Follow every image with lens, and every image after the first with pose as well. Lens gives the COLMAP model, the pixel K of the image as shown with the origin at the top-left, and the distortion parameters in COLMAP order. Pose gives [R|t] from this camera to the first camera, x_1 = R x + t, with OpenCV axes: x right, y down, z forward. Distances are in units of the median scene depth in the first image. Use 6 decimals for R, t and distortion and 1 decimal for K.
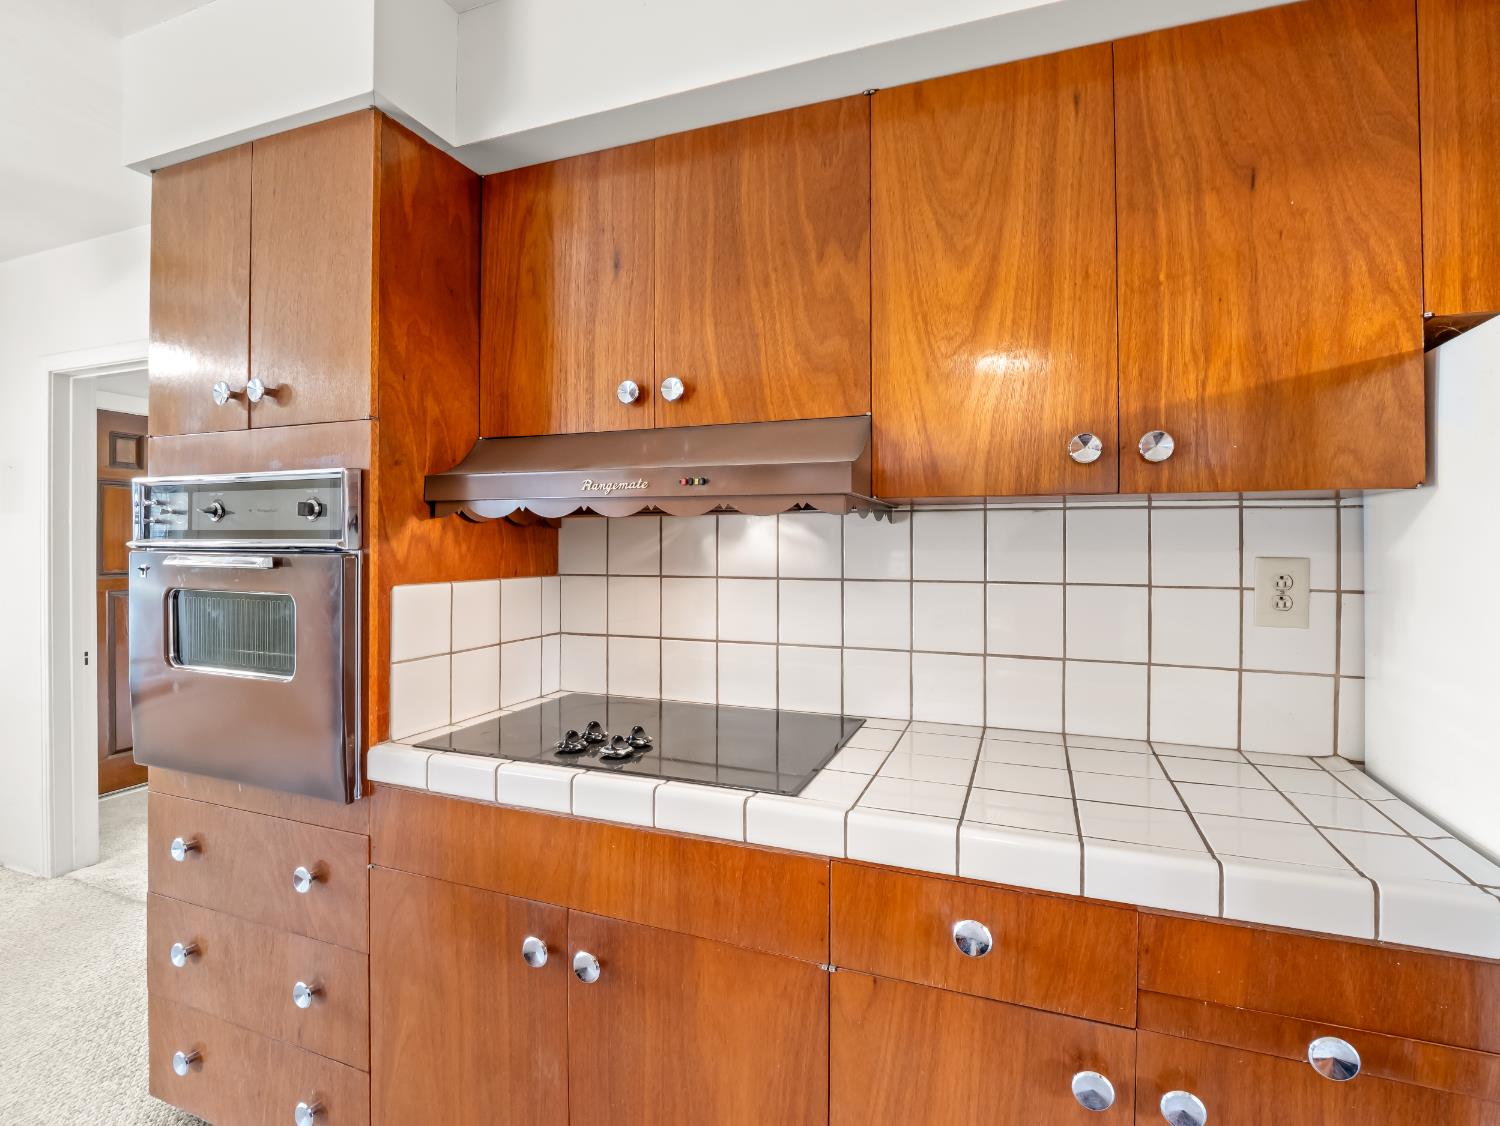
lens RADIAL K [[721.5, 0, 753.2], [0, 721.5, 539.0], [0, 0, 1]] dist [-0.022738, -0.000180]
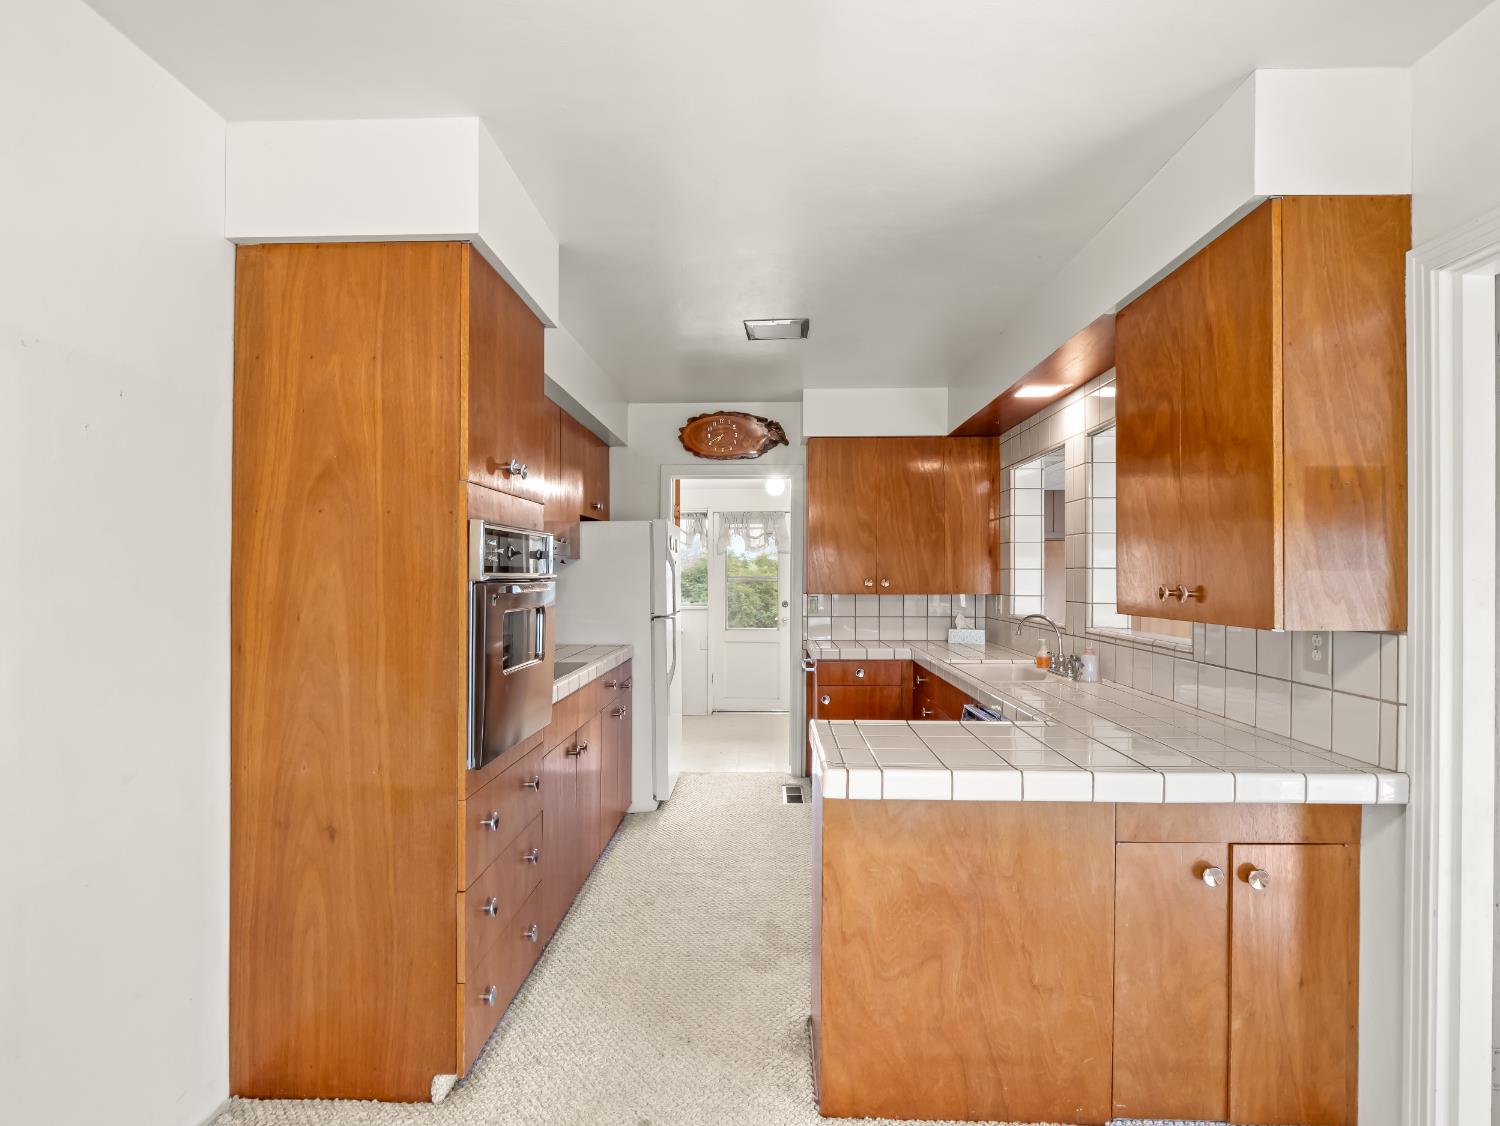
lens RADIAL K [[802.9, 0, 731.3], [0, 802.9, 572.5], [0, 0, 1]] dist [-0.011067, -0.000482]
pose [[-0.303503, -0.002486, 0.952827, -2.505801], [-0.006264, 0.999980, 0.000614, -0.005701], [-0.952810, -0.005782, -0.303513, 1.136392]]
